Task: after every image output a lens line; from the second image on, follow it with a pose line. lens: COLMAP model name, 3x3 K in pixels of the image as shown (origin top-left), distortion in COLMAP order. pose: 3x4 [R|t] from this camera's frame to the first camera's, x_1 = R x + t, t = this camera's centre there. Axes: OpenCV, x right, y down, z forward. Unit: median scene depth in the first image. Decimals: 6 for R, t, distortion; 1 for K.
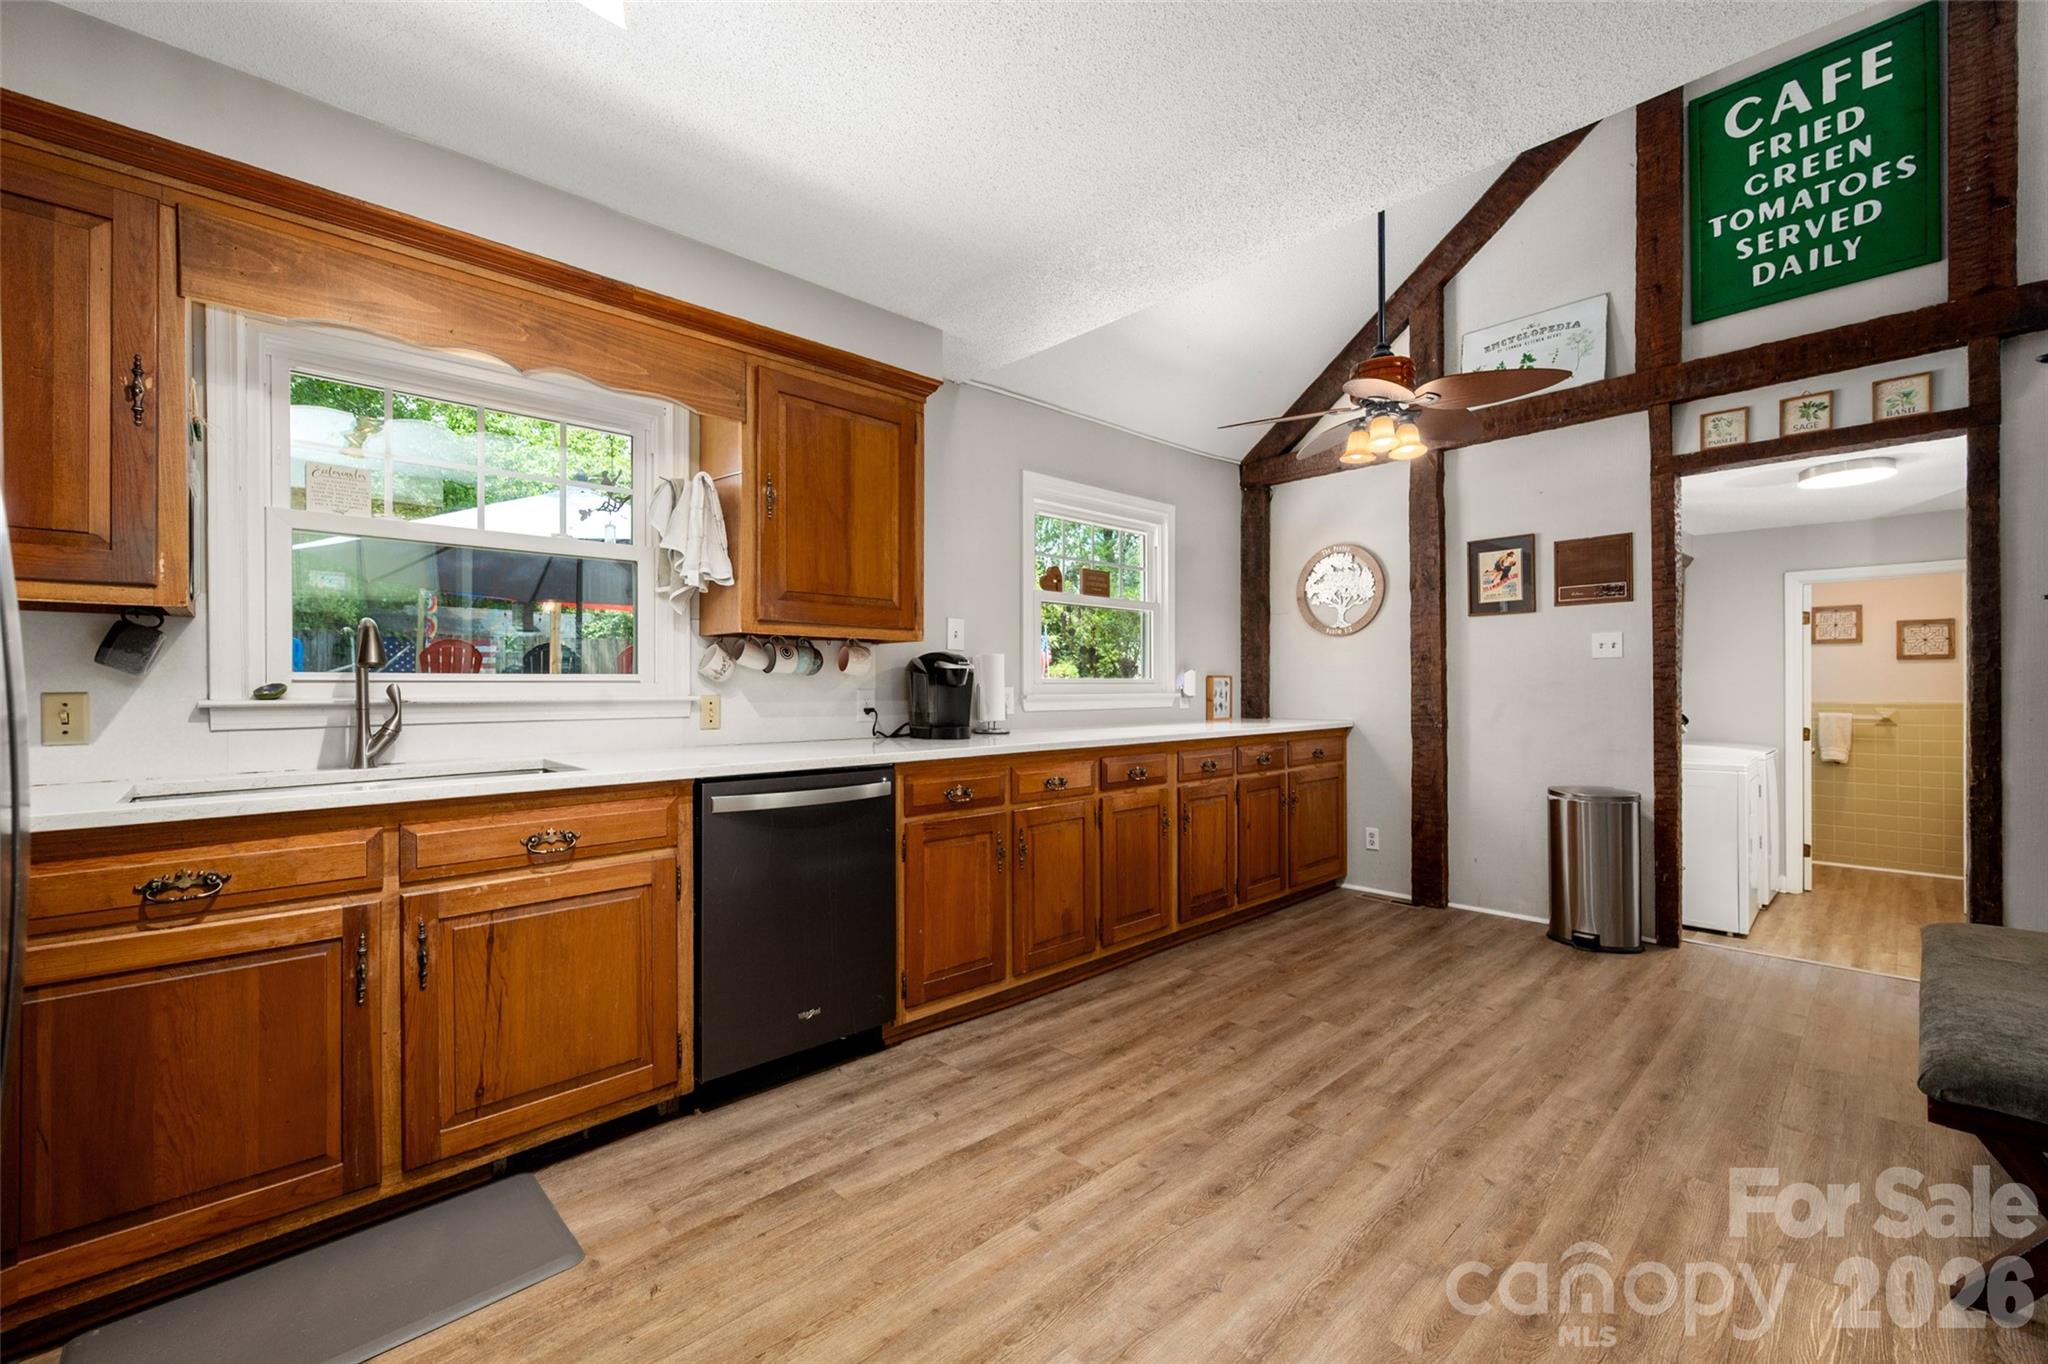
lens RADIAL K [[852.4, 0, 1028.7], [0, 852.4, 691.5], [0, 0, 1]] dist [0.005955, -0.000494]
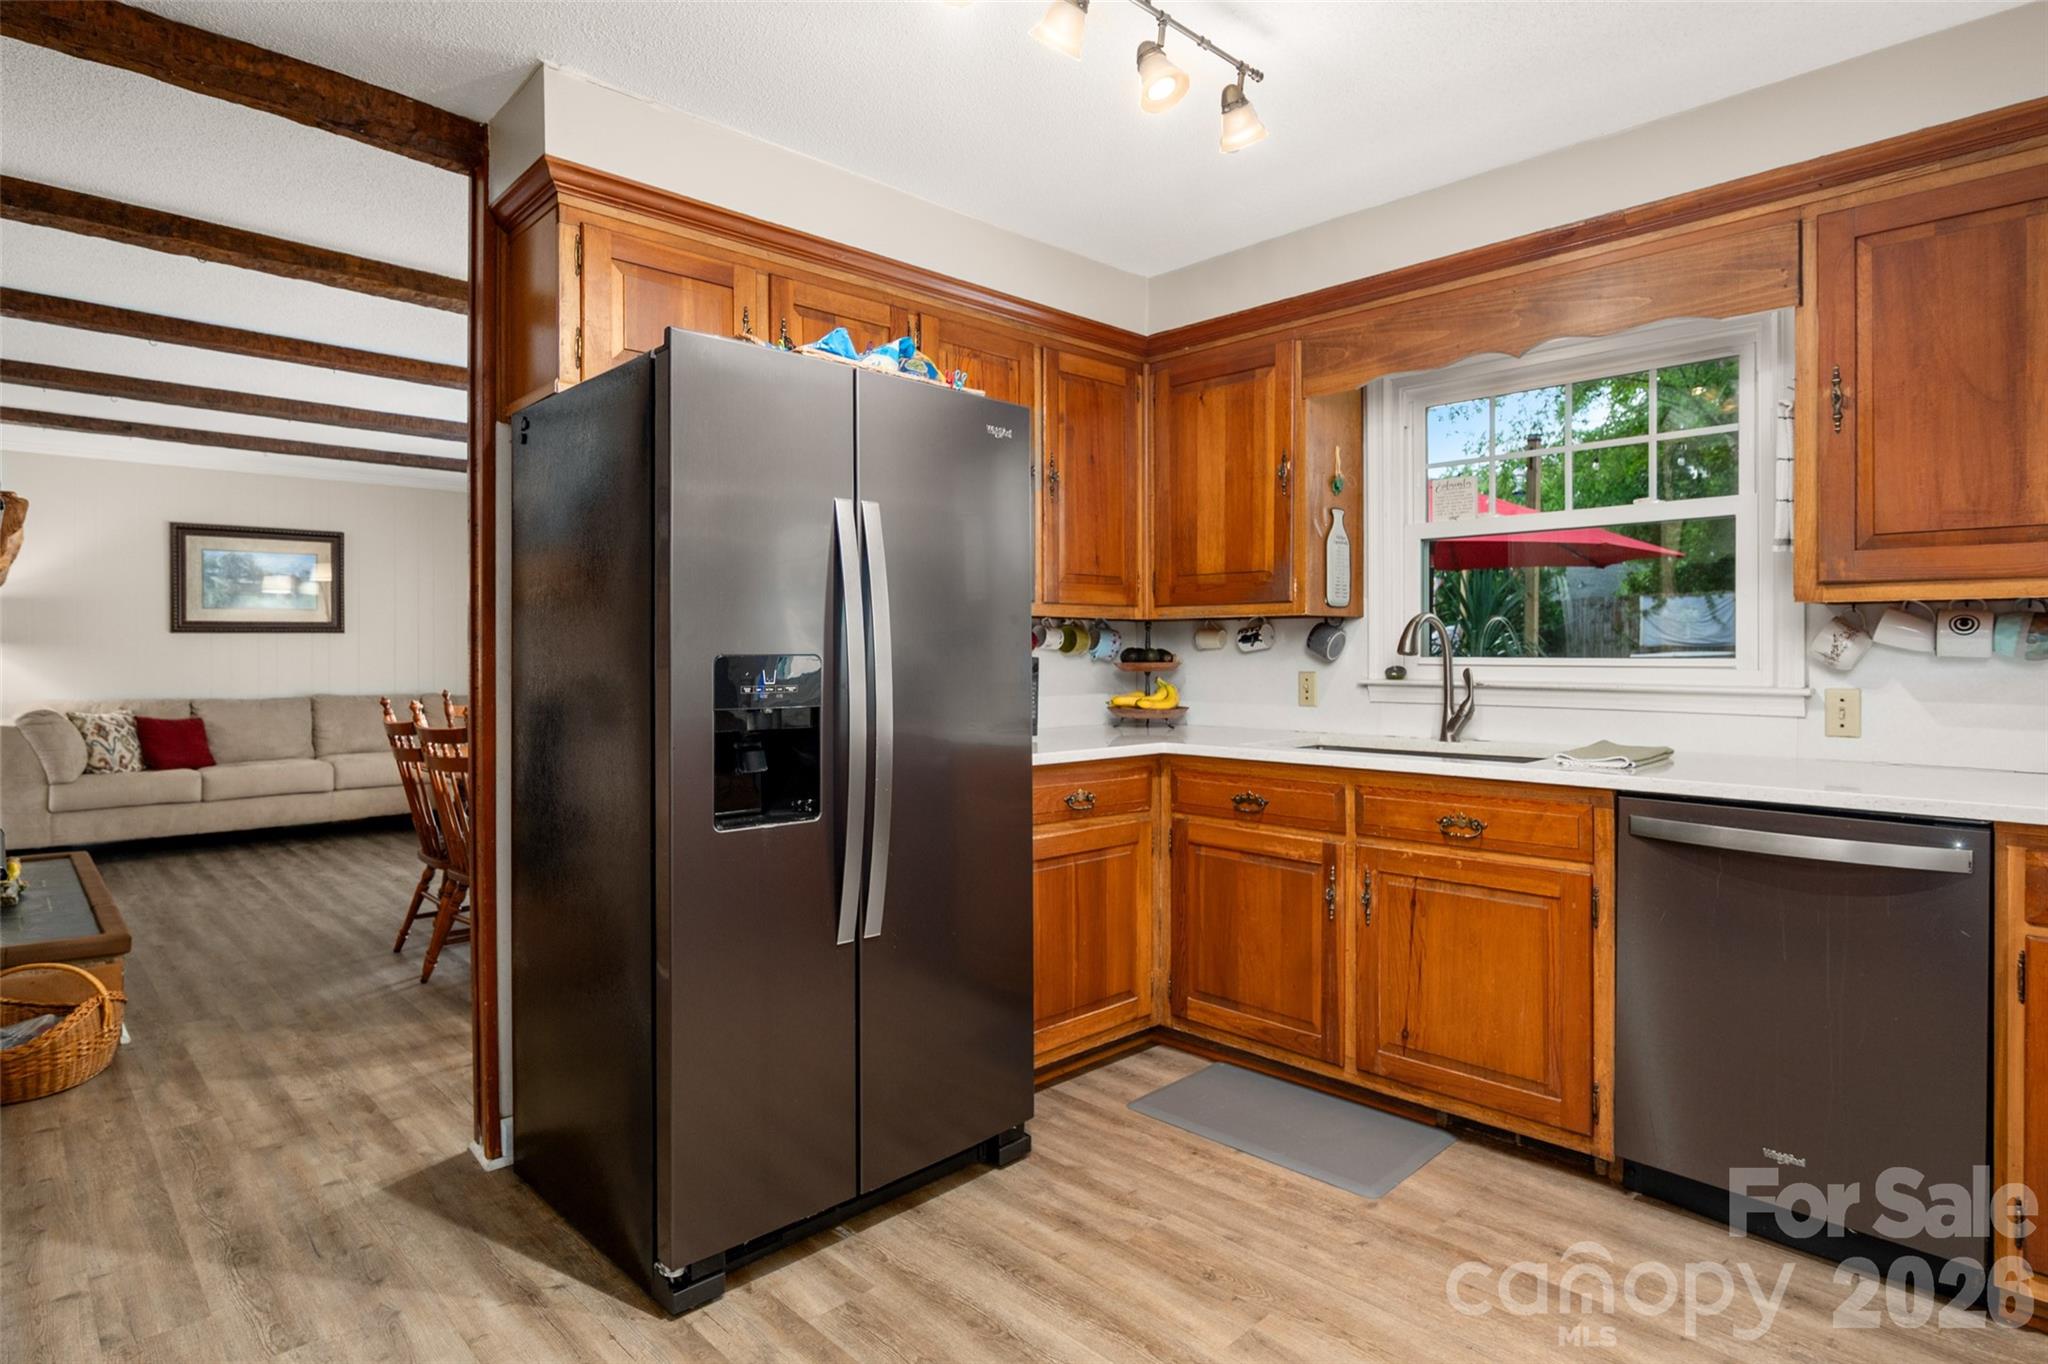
lens RADIAL K [[1105.8, 0, 1001.8], [0, 1105.8, 643.6], [0, 0, 1]] dist [0.002769, 0.002068]
pose [[-0.013367, 0.001629, -0.999909, 0.764691], [-0.002161, 0.999996, 0.001658, -0.044454], [0.999908, 0.002183, -0.013364, 0.450702]]
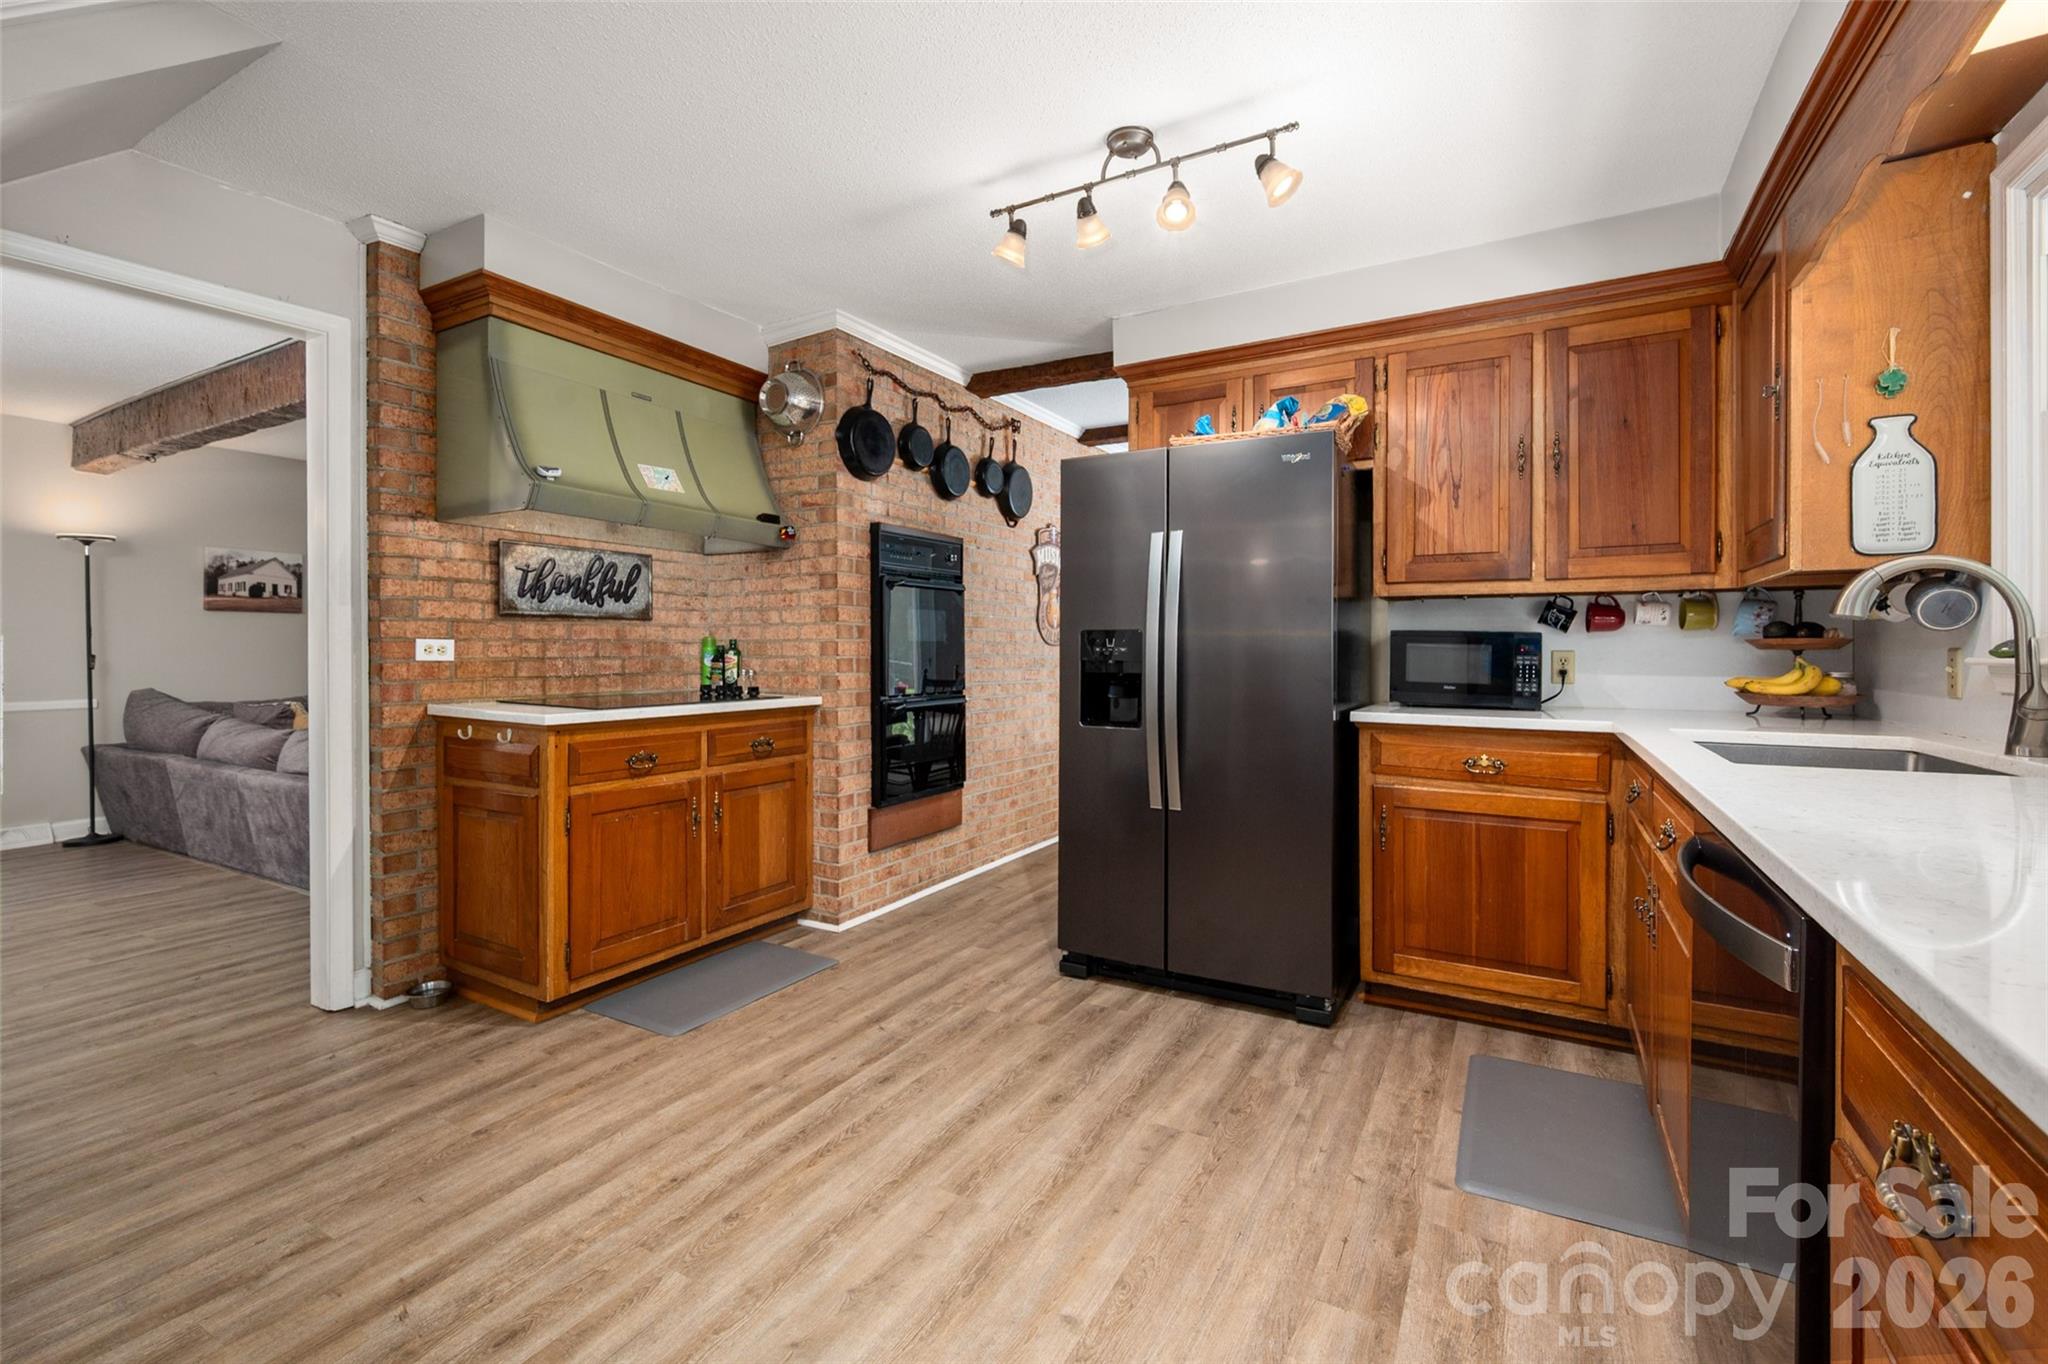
lens RADIAL K [[852.4, 0, 1014.1], [0, 852.4, 644.2], [0, 0, 1]] dist [0.005955, -0.000494]
pose [[-0.961846, 0.002483, -0.273579, 0.243307], [0.003261, 0.999992, -0.002389, -0.002347], [0.273571, -0.003190, -0.961846, 1.562733]]
